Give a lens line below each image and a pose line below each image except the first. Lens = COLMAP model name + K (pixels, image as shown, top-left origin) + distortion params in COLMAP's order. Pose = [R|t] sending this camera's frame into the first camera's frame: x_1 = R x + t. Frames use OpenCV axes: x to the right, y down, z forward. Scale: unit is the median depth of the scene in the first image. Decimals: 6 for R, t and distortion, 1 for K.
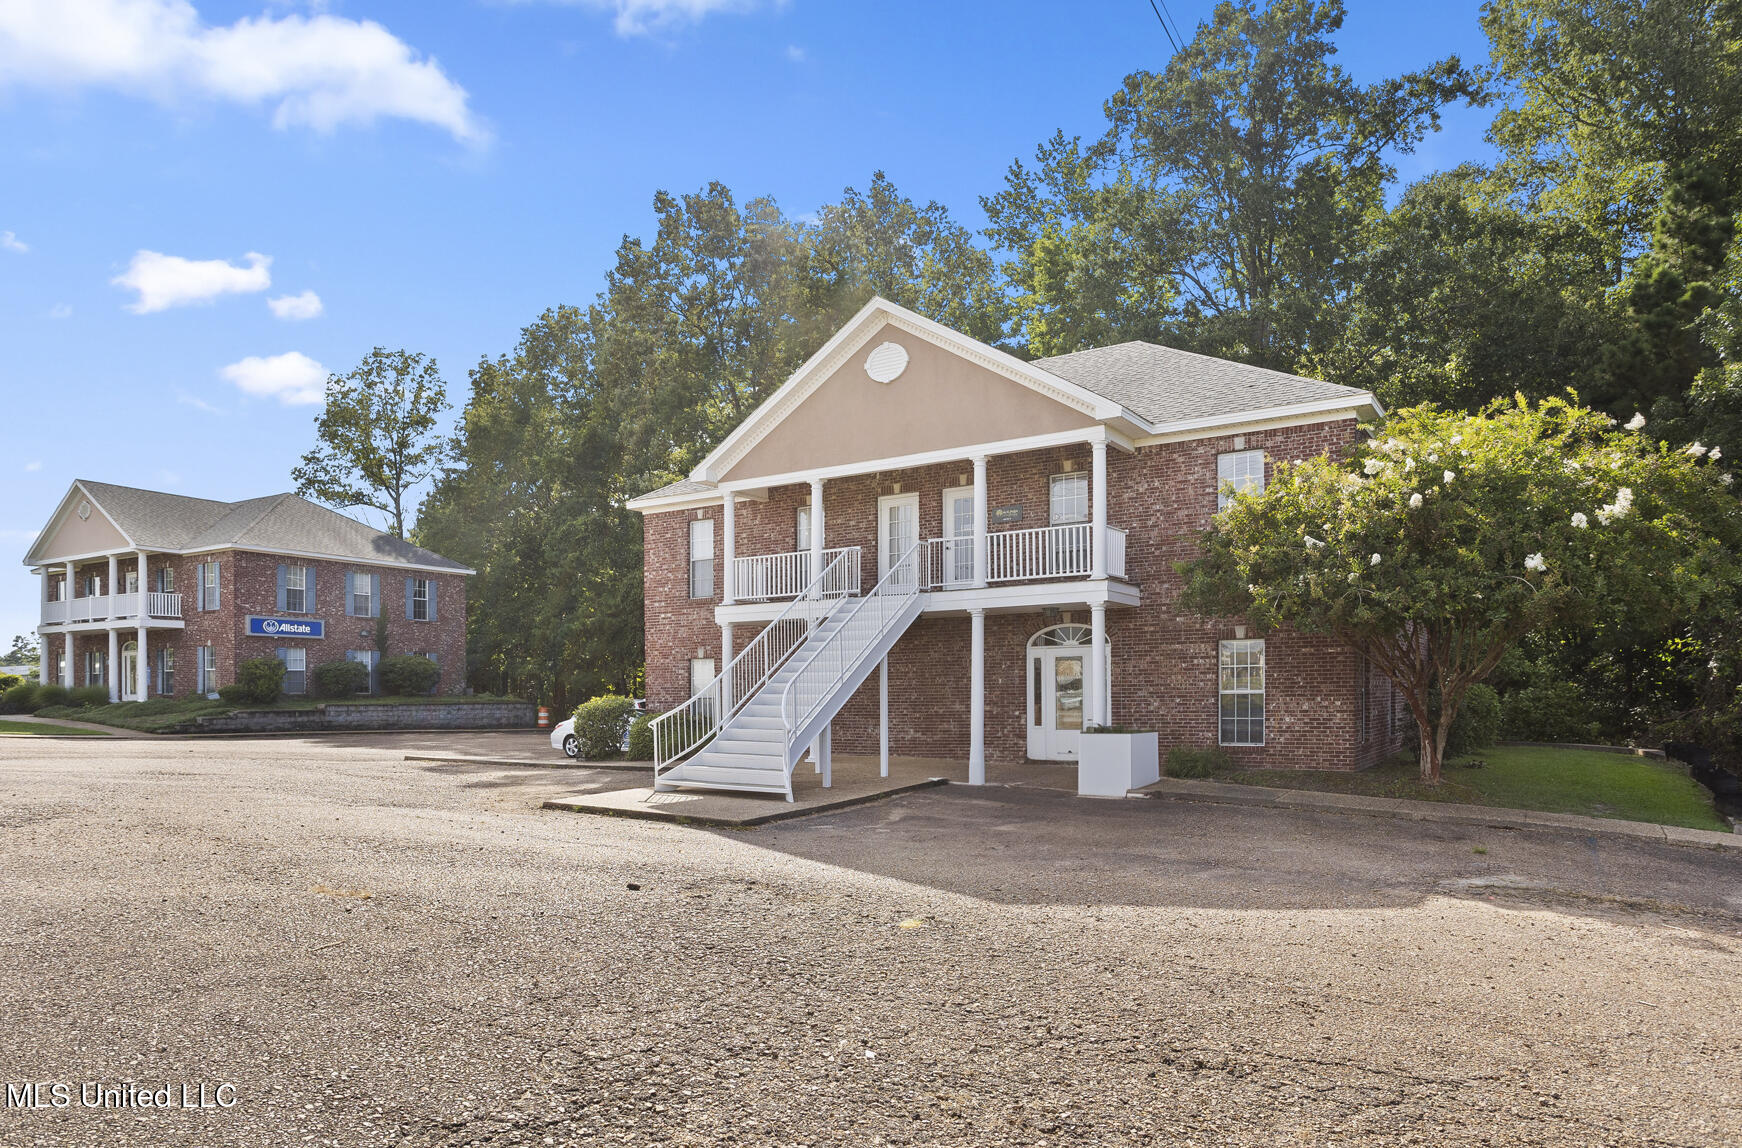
lens RADIAL K [[1051.0, 0, 870.7], [0, 1051.0, 696.5], [0, 0, 1]] dist [0.000134, 0.000188]
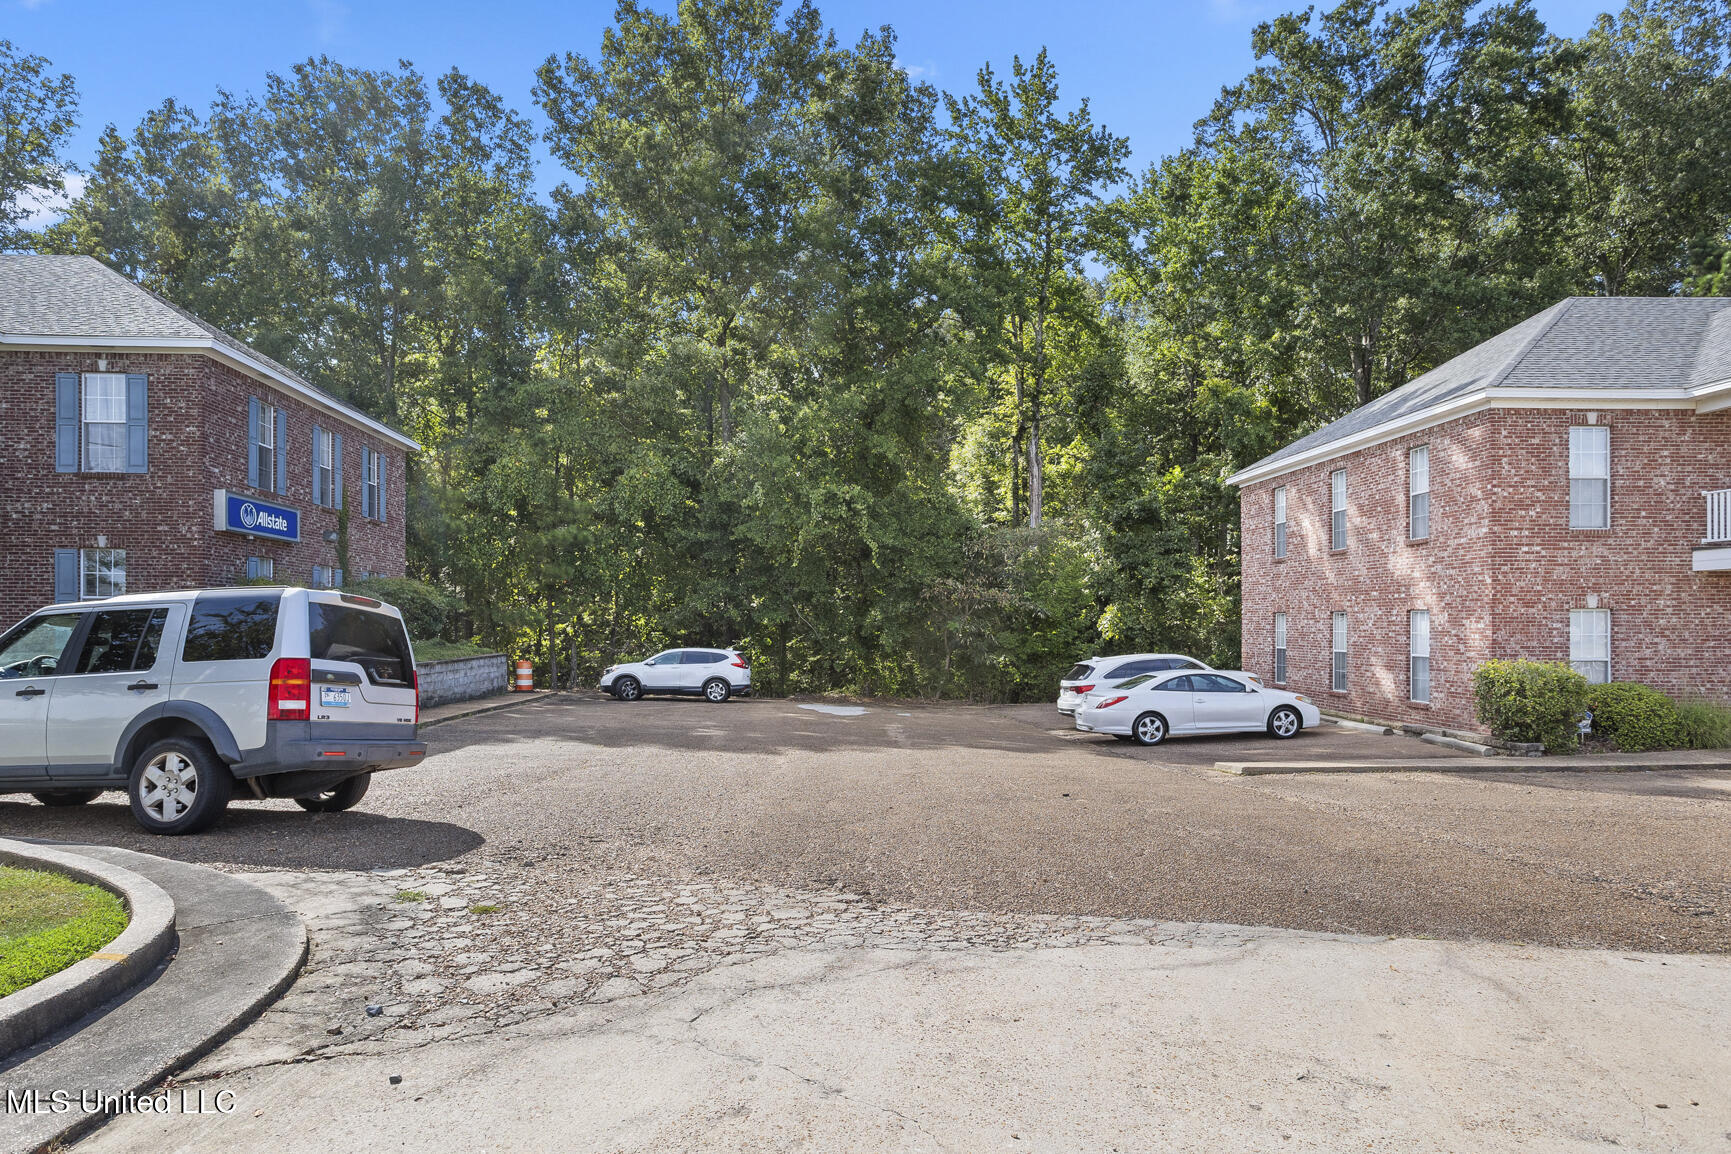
lens RADIAL K [[1036.7, 0, 864.5], [0, 1036.7, 636.6], [0, 0, 1]] dist [0.002334, 0.000869]
pose [[0.815208, 0.004399, 0.579152, -0.631494], [-0.003069, 0.999990, -0.003275, -0.007404], [-0.579161, 0.000893, 0.815213, 0.428116]]
